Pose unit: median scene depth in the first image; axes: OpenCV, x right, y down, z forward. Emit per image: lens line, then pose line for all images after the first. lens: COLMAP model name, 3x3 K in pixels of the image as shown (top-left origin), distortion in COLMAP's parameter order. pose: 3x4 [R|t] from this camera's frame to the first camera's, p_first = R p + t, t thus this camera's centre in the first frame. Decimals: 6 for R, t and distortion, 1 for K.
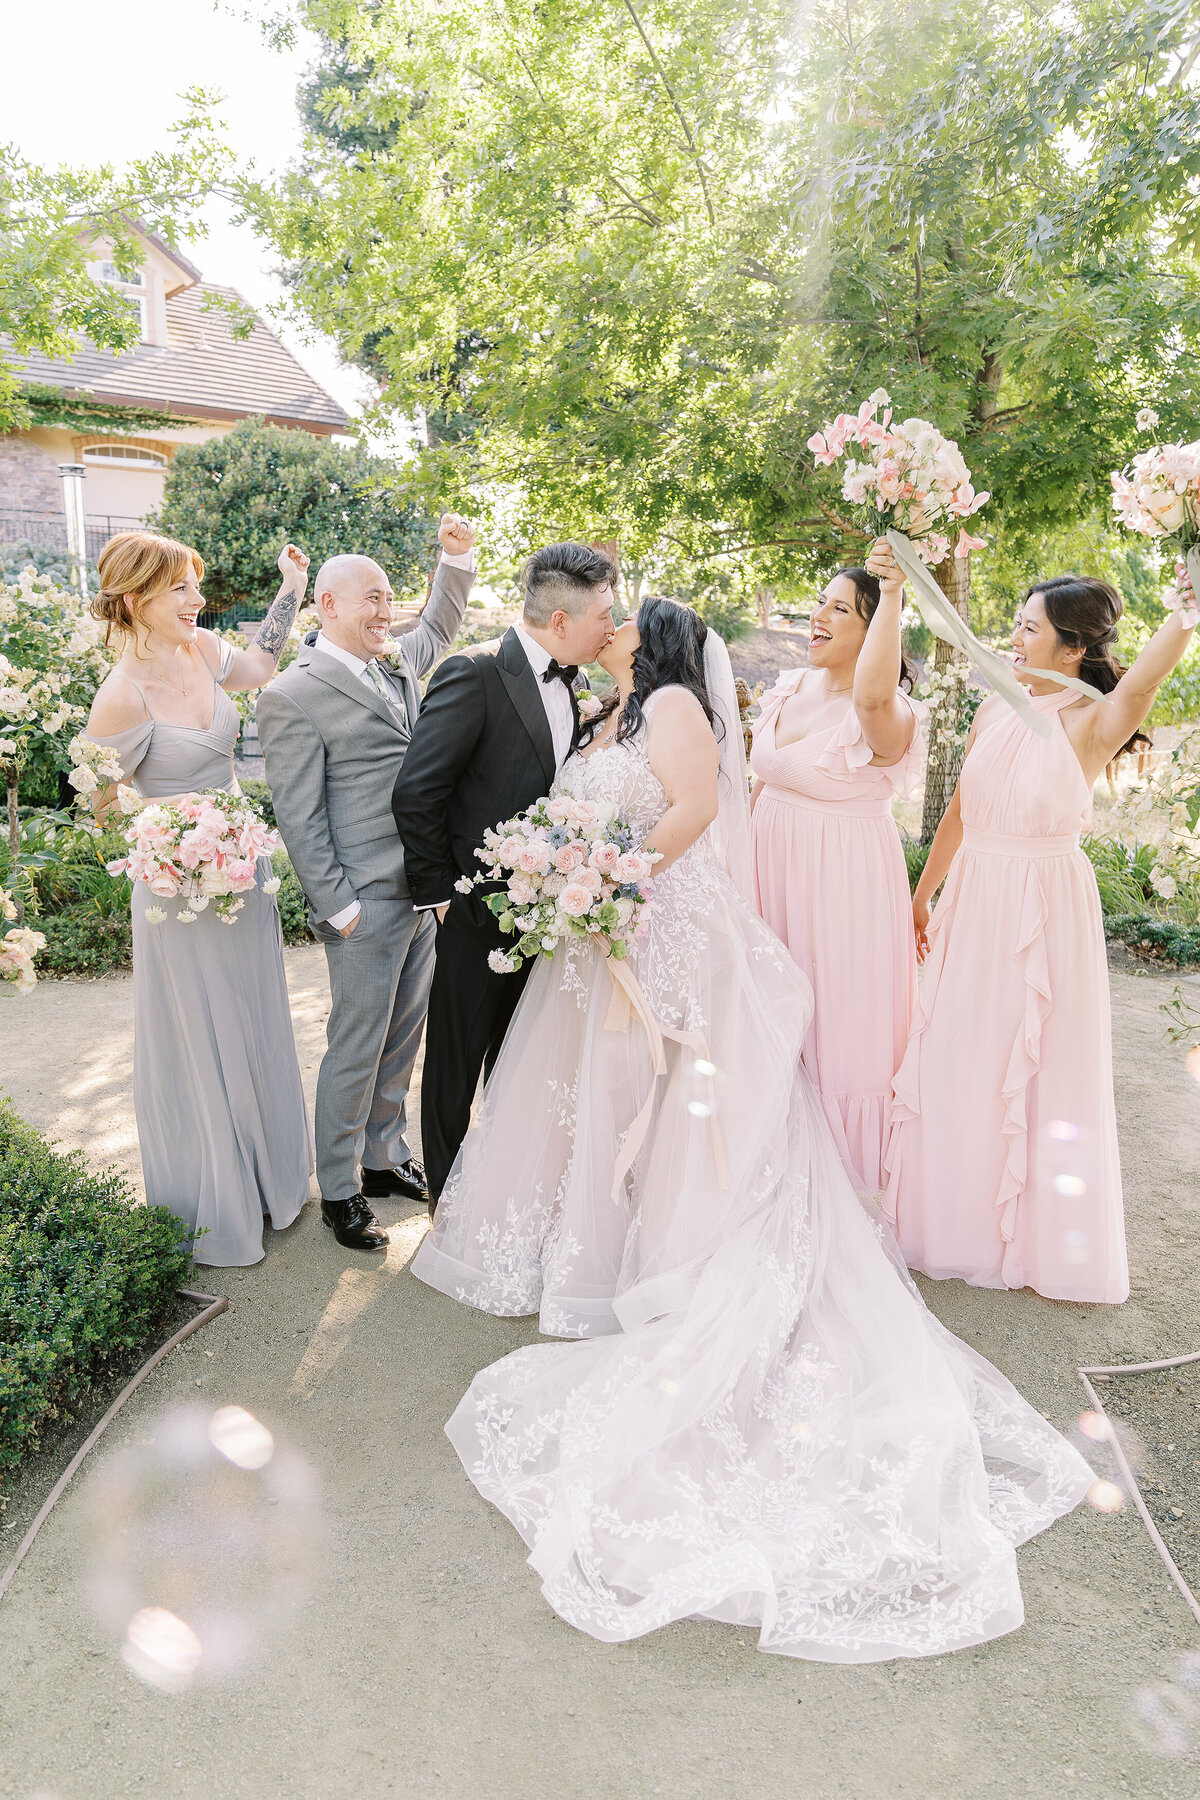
lens RADIAL K [[1237.0, 0, 600.0], [0, 1237.0, 900.0], [0, 0, 1]] dist [-0.005395, 0.003939]
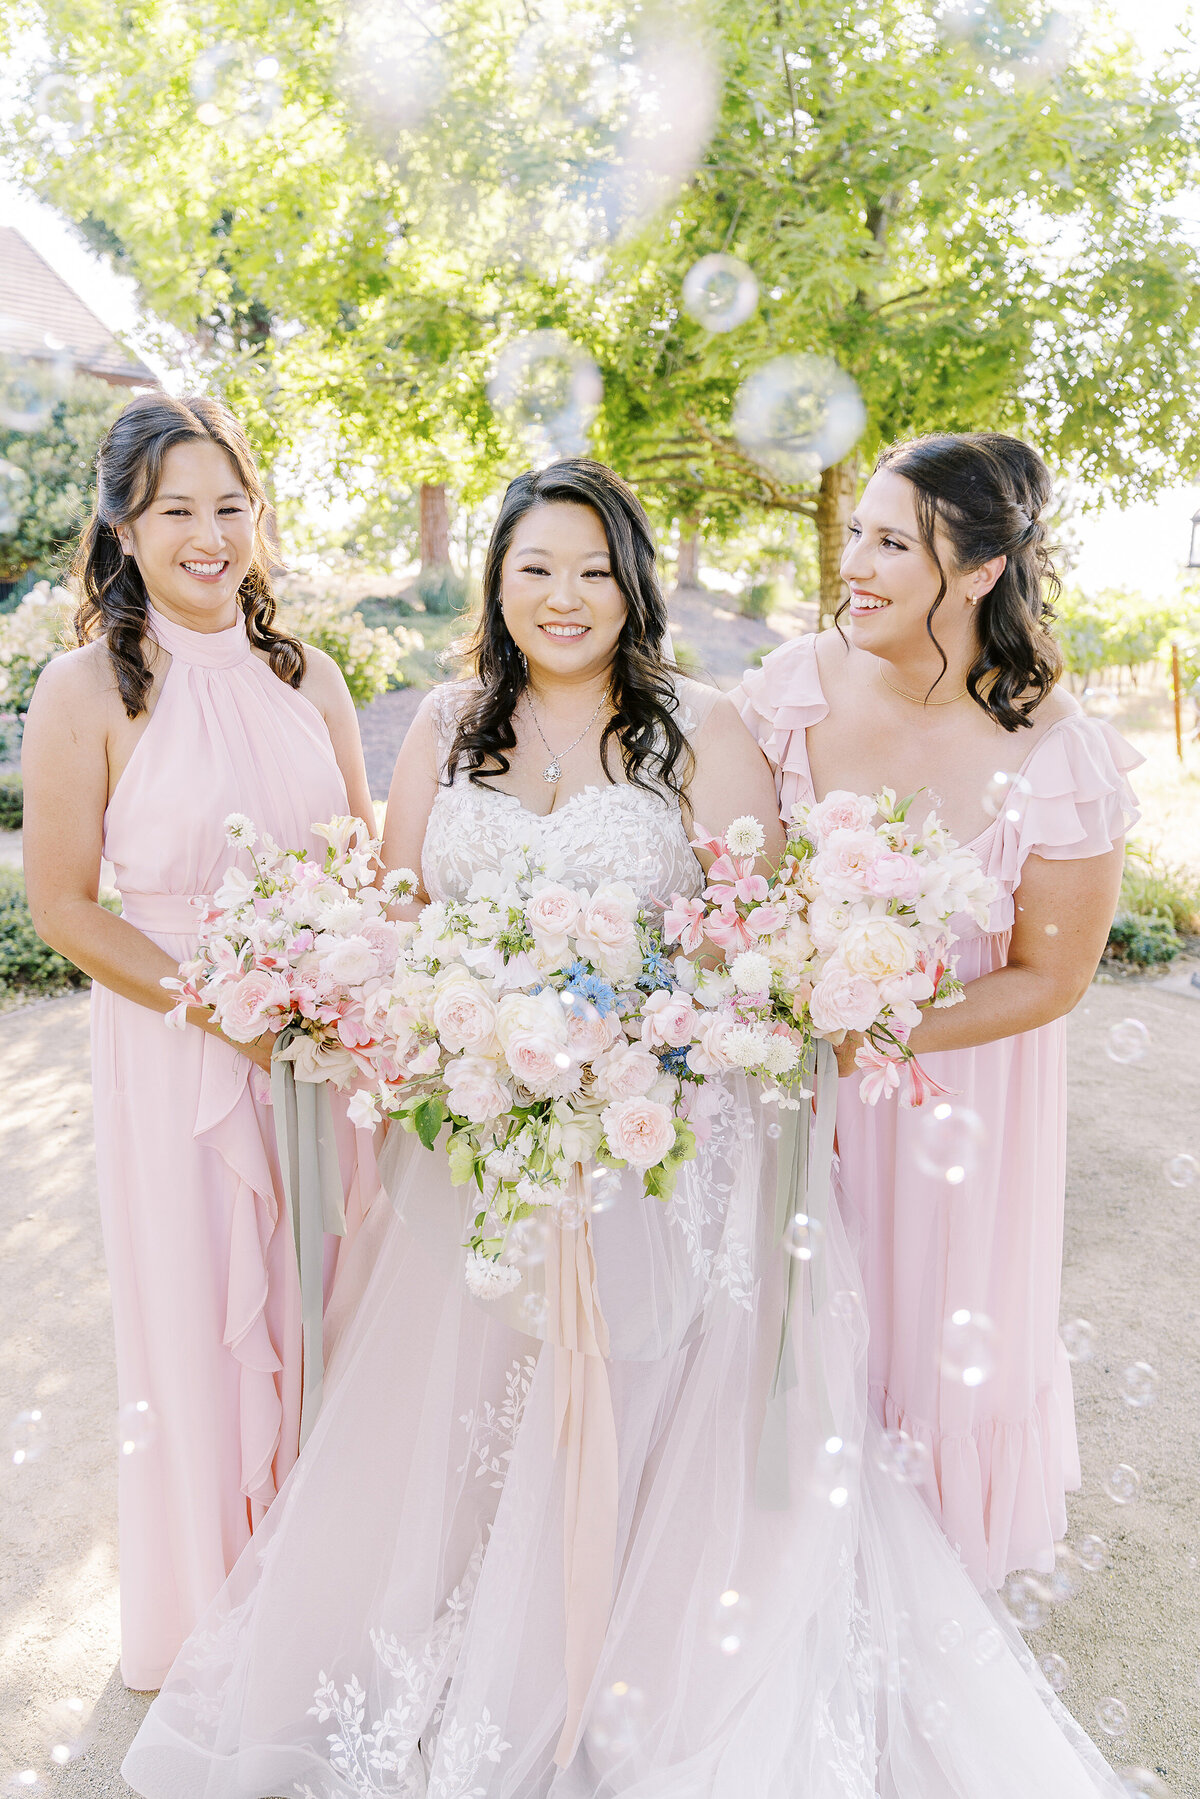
lens RADIAL K [[1188.7, 0, 600.0], [0, 1188.7, 899.5], [0, 0, 1]] dist [-0.002372, 0.000405]
pose [[0.990876, -0.047832, 0.126003, 0.000766], [0.043784, 0.998438, 0.034698, -0.023526], [-0.127466, -0.028864, 0.991423, 0.153299]]
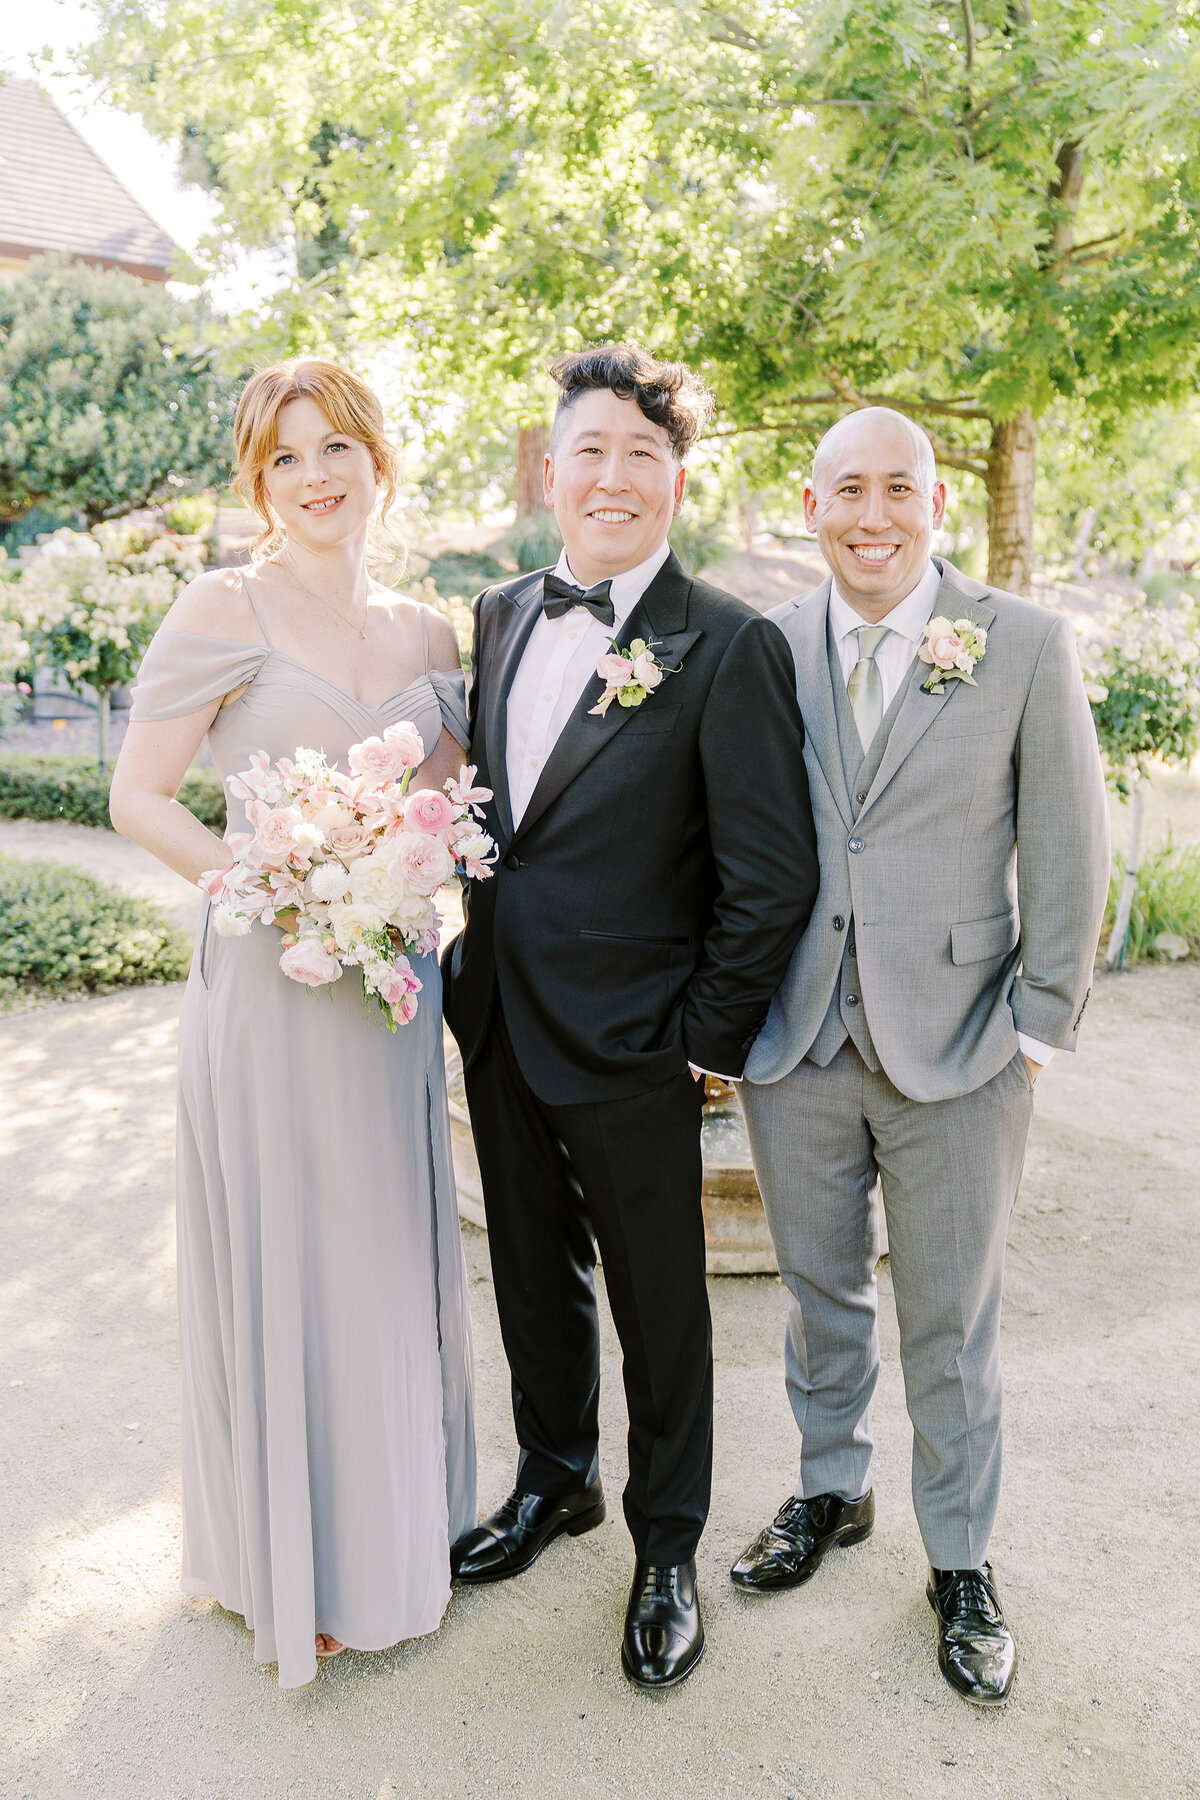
lens RADIAL K [[1600.5, 0, 600.0], [0, 1600.5, 900.0], [0, 0, 1]] dist [0.029938, -0.000992]
pose [[0.999218, 0.001566, 0.039508, 0.009741], [-0.001466, 0.999996, -0.002576, -0.011827], [-0.039512, 0.002516, 0.999216, 0.067645]]
